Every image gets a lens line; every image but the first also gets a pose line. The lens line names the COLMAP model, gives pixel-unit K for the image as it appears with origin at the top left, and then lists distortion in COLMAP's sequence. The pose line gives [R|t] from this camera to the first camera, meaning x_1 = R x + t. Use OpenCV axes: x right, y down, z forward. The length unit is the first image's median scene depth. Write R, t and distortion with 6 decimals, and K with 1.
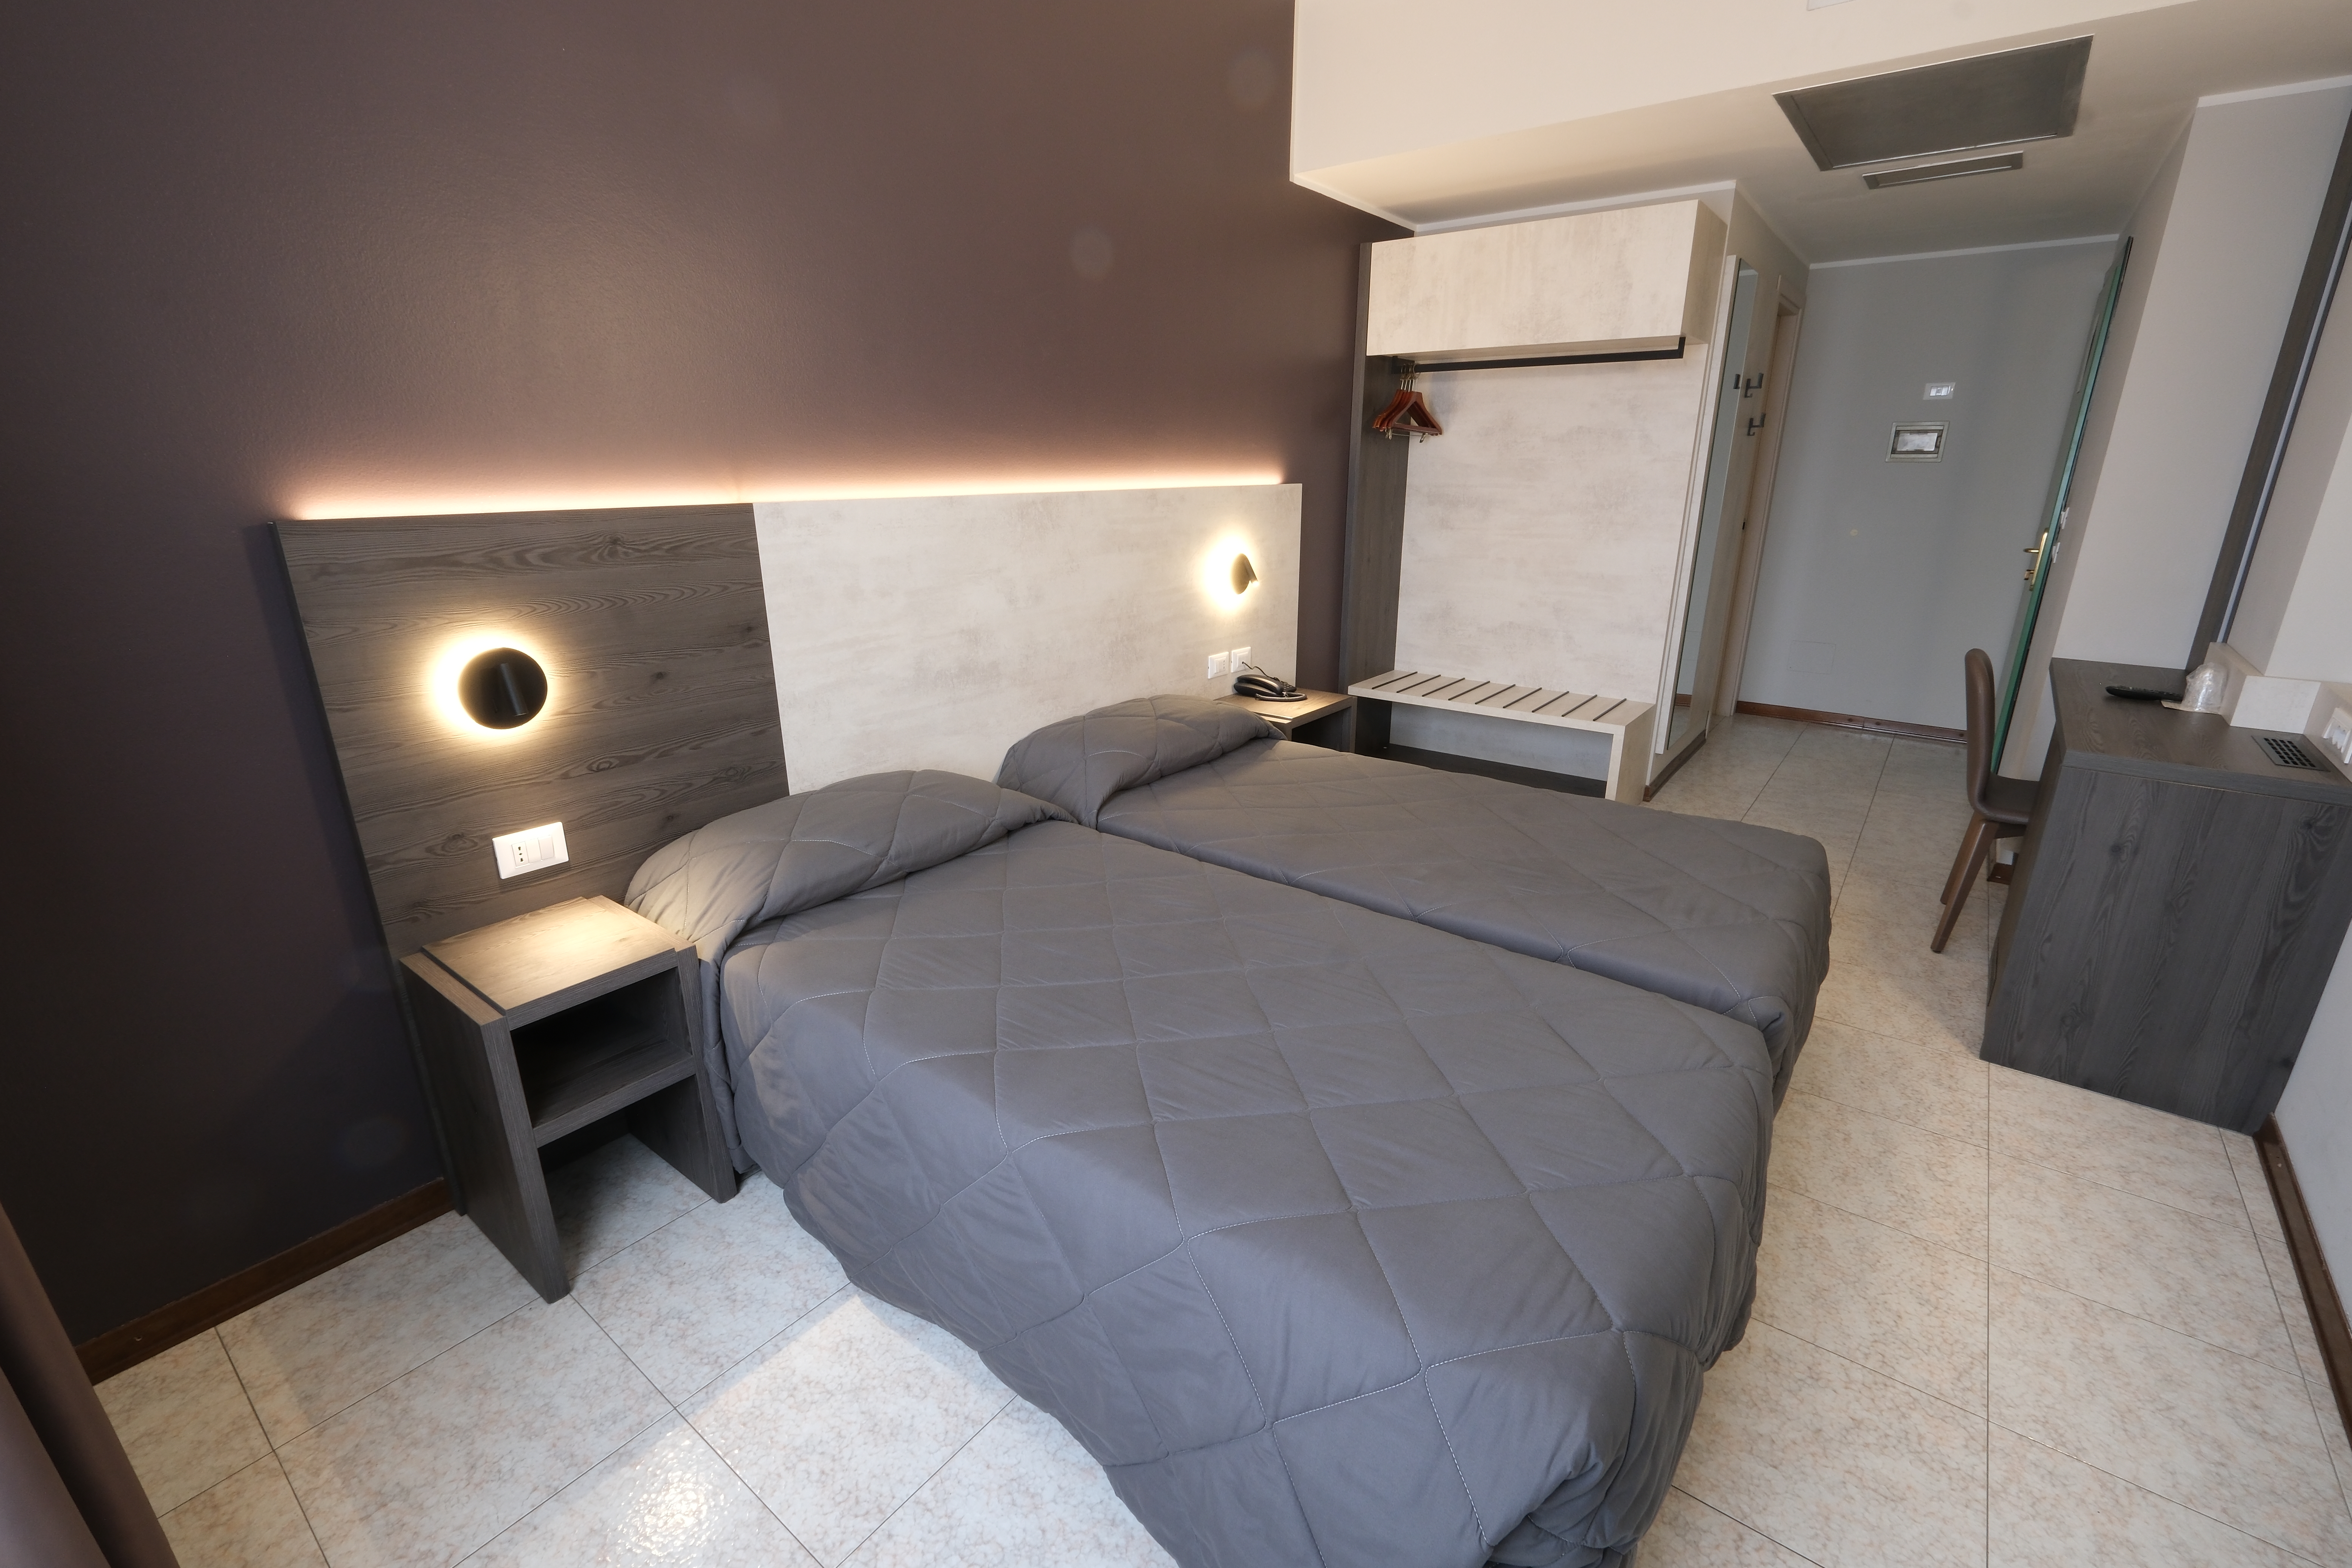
lens RADIAL K [[1013.6, 0, 1176.0], [0, 1013.6, 784.0], [0, 0, 1]] dist [-0.003636, -0.000142]
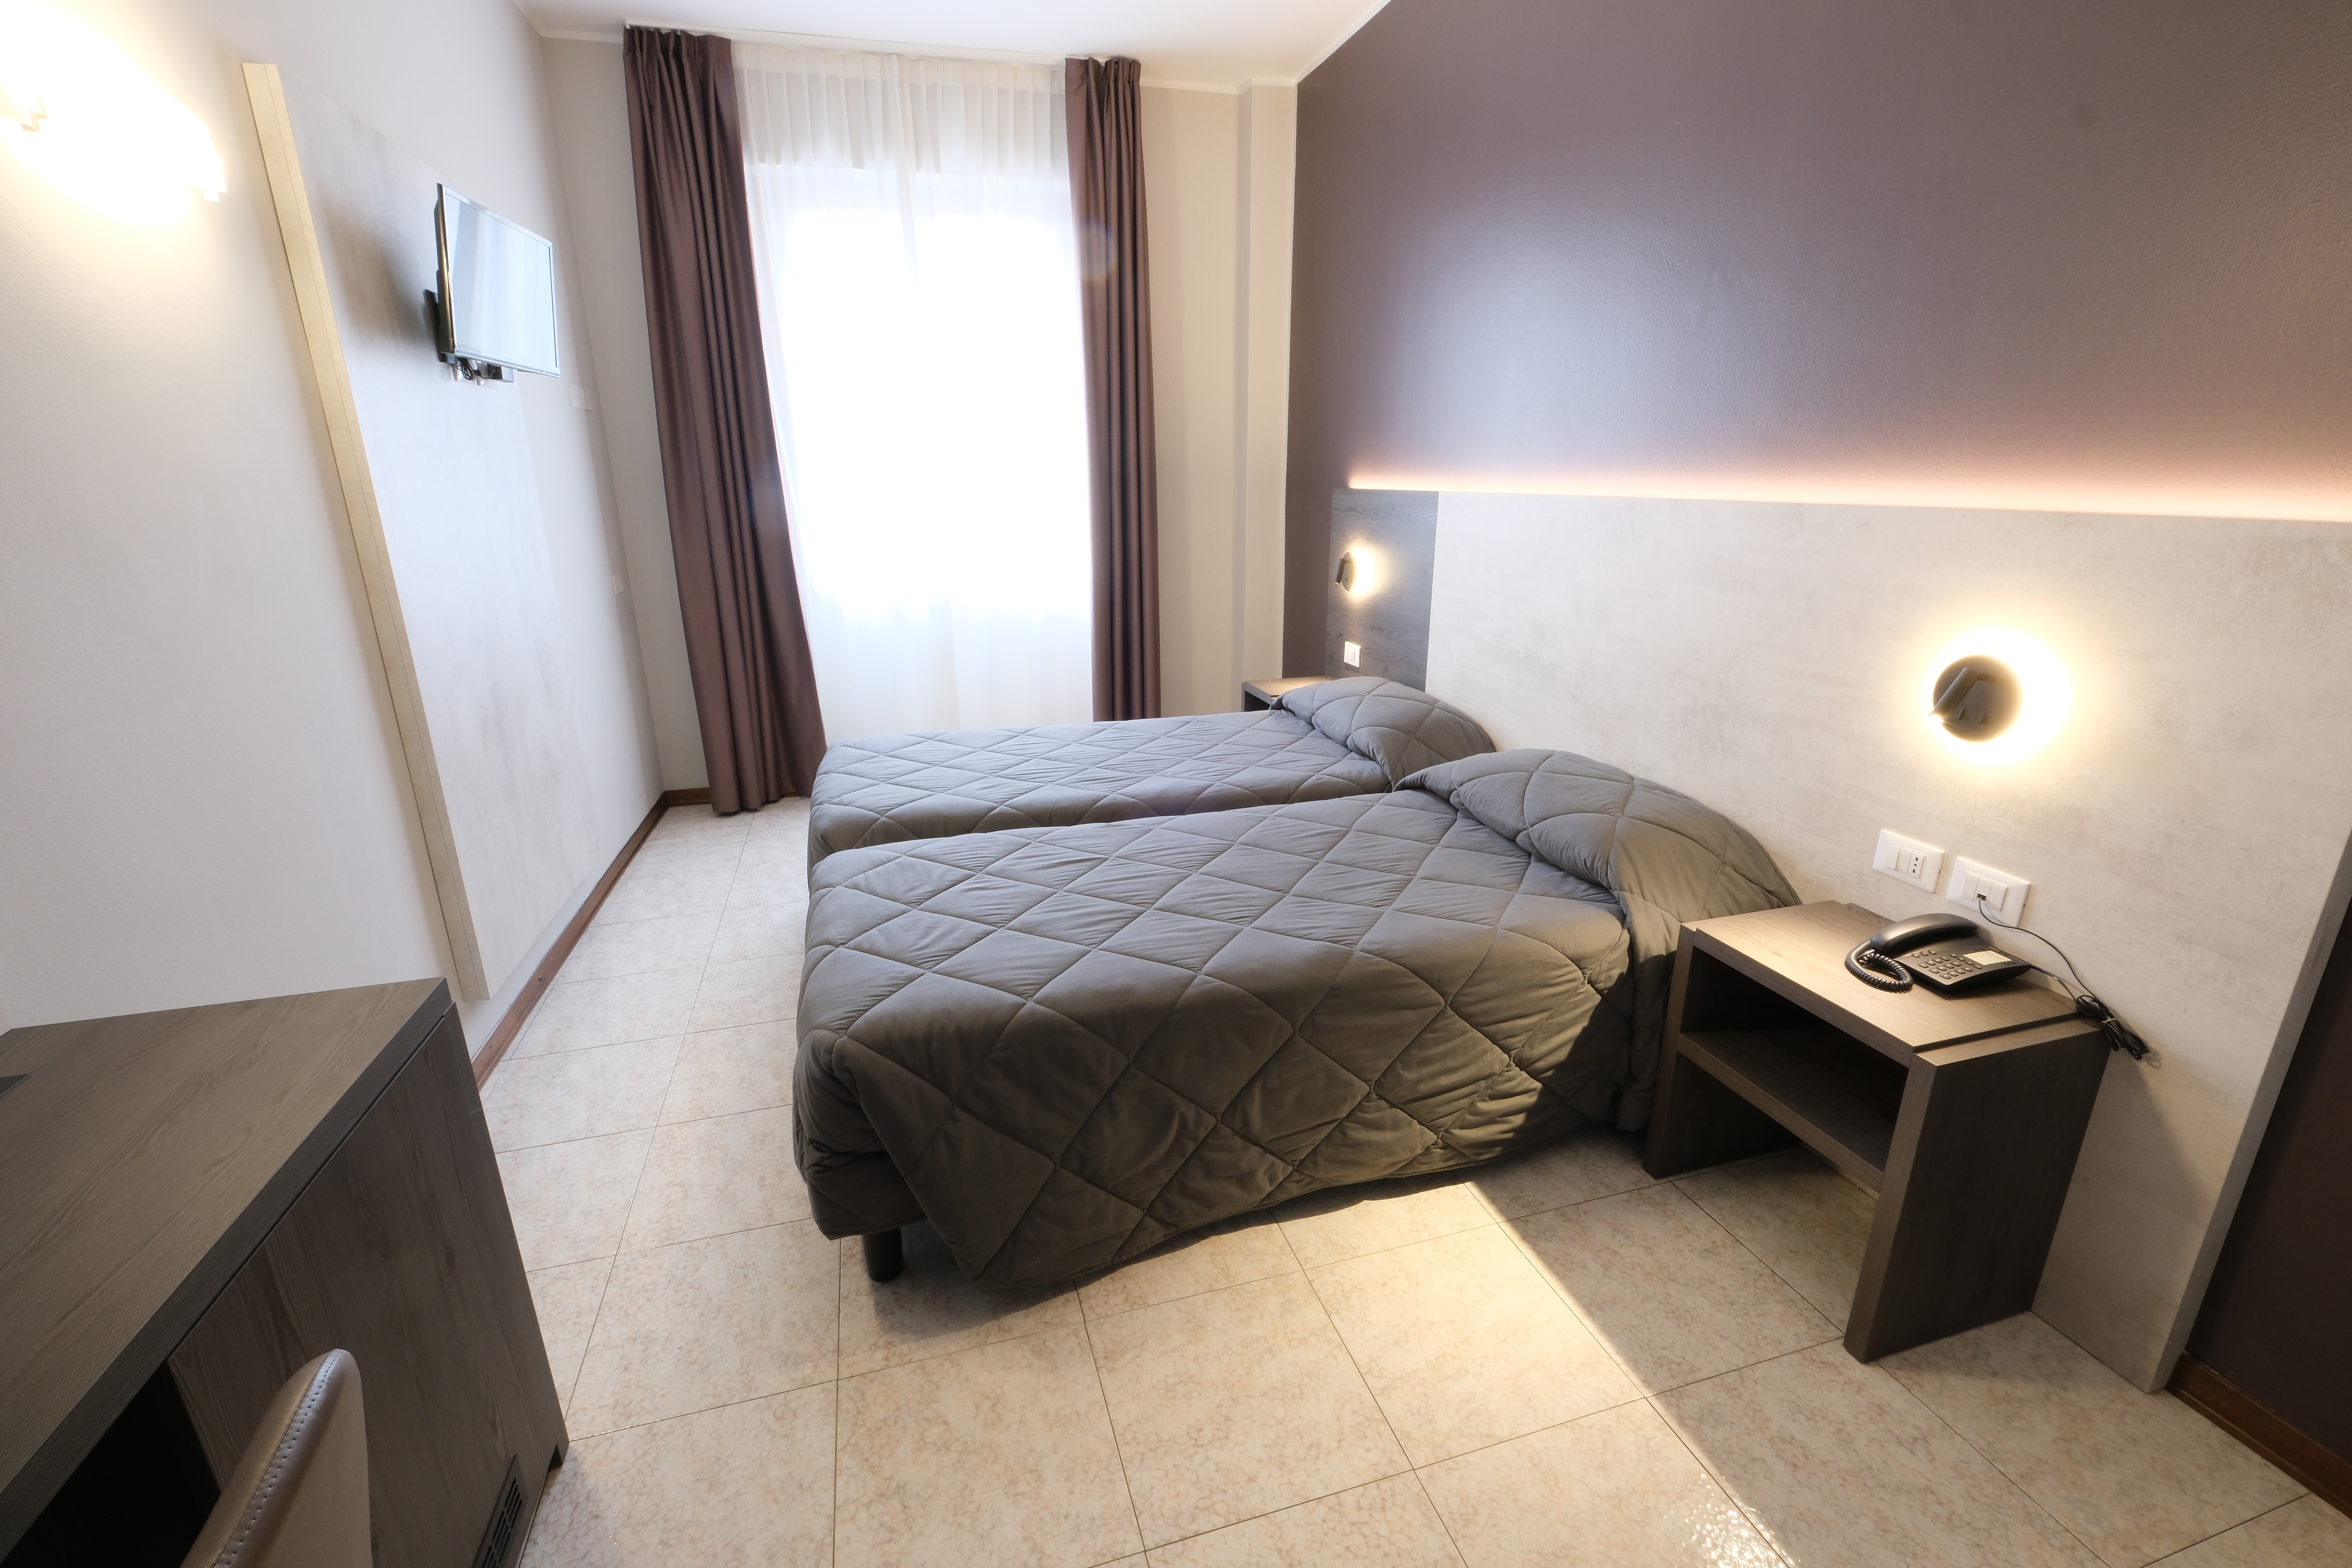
lens RADIAL K [[1013.6, 0, 1176.0], [0, 1013.6, 784.0], [0, 0, 1]] dist [-0.003636, -0.000142]
pose [[-0.588266, 0.246657, -0.770132, 0.788985], [-0.236284, 0.858359, 0.455400, -0.363088], [0.773378, 0.449866, -0.446663, 1.143331]]
